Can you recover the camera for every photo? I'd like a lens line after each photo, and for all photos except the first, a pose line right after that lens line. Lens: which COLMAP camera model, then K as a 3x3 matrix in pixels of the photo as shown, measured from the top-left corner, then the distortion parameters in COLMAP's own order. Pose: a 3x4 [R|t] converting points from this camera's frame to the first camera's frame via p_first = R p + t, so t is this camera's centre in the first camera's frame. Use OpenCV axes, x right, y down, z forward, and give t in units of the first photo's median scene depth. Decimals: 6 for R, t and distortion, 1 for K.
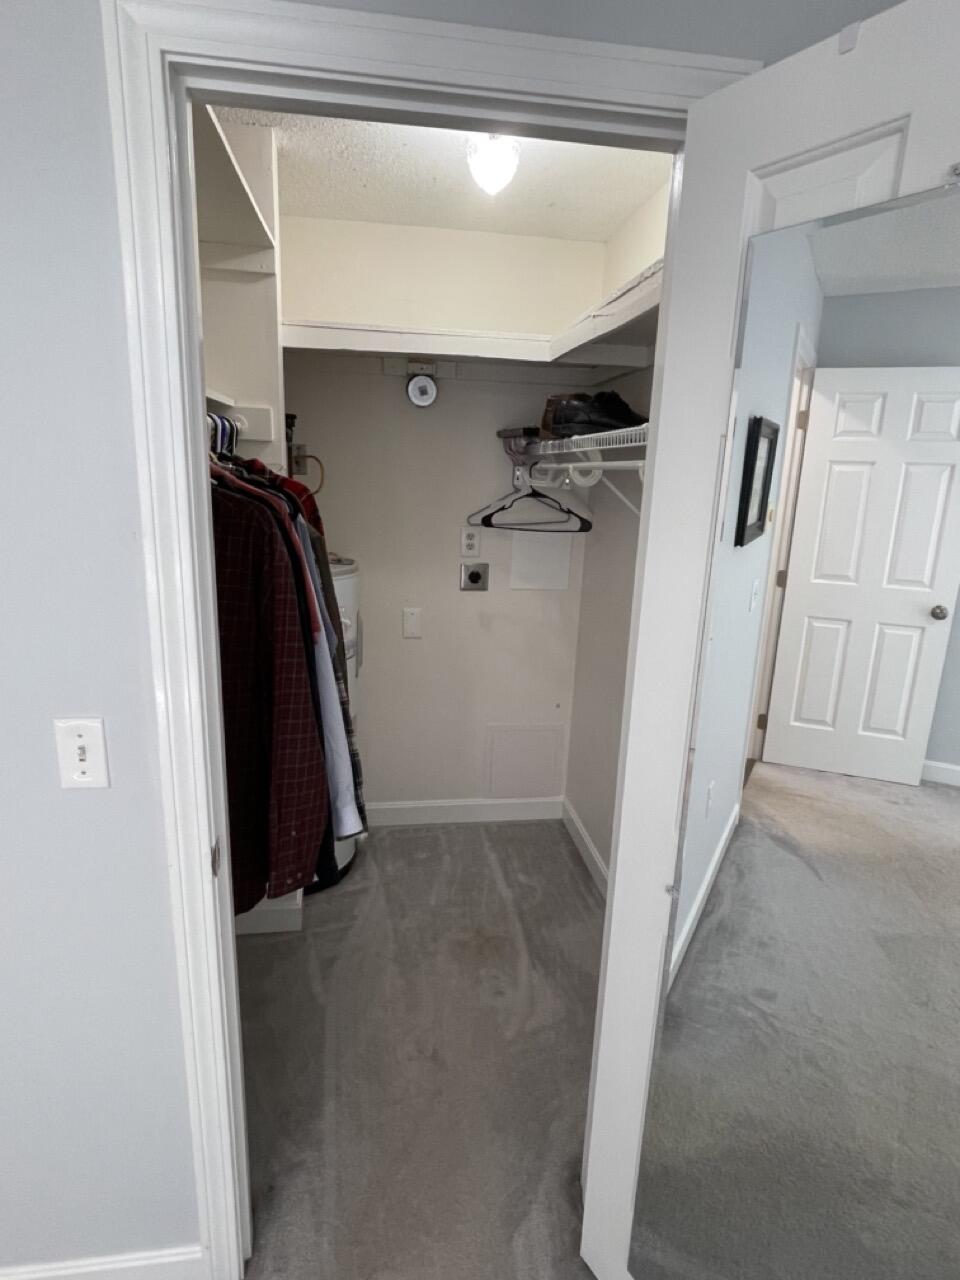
lens RADIAL K [[711.5, 0, 480.0], [0, 711.5, 640.0], [0, 0, 1]] dist [0.000586, 0.000664]
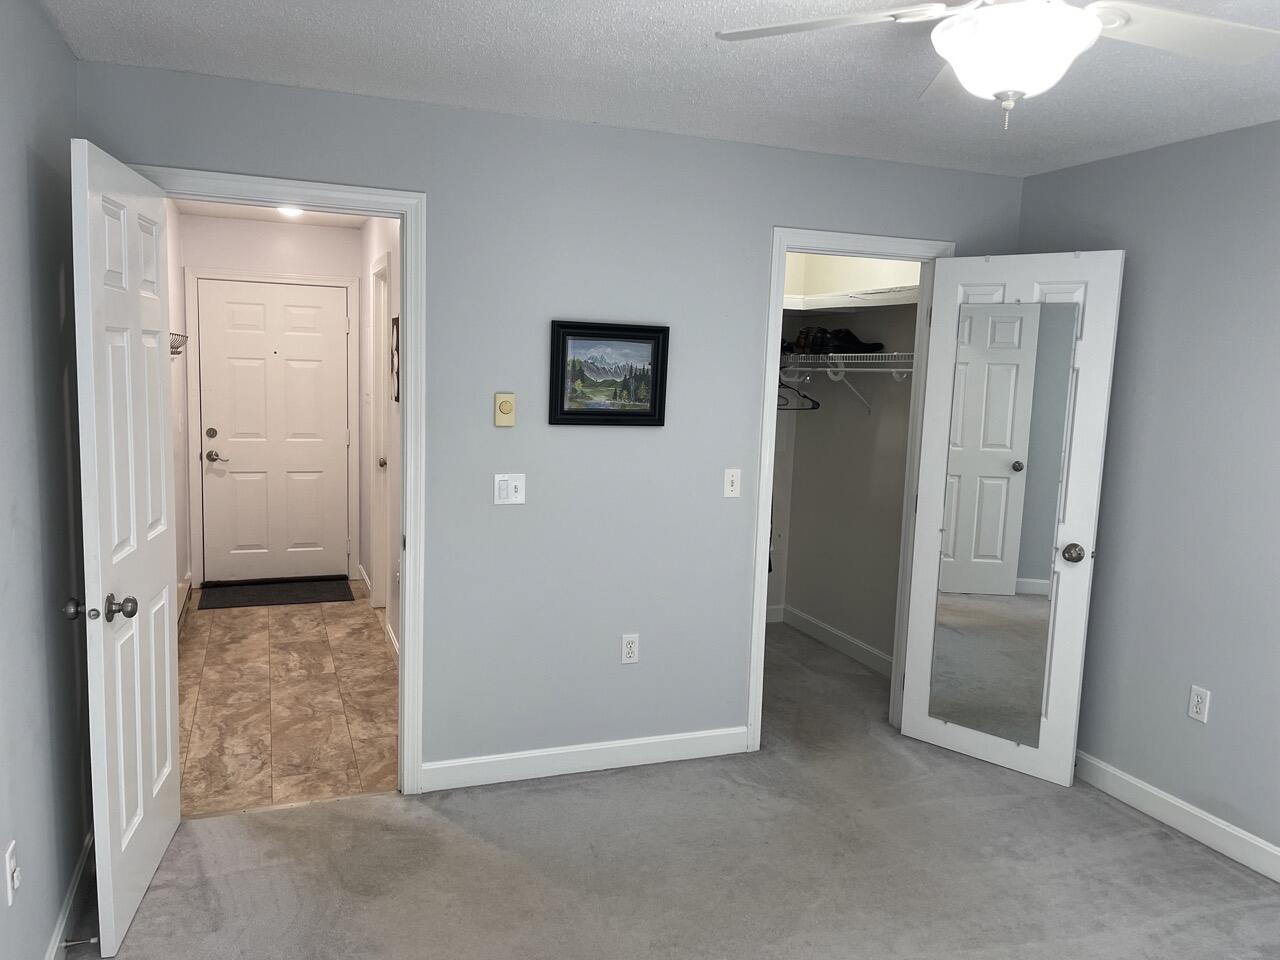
lens RADIAL K [[972.9, 0, 640.0], [0, 972.9, 480.0], [0, 0, 1]] dist [0.043639, -0.000829]
pose [[0.976958, -0.023053, 0.212182, -0.705103], [0.045814, 0.993627, -0.102986, 0.213796], [-0.208455, 0.110334, 0.971788, -1.028189]]
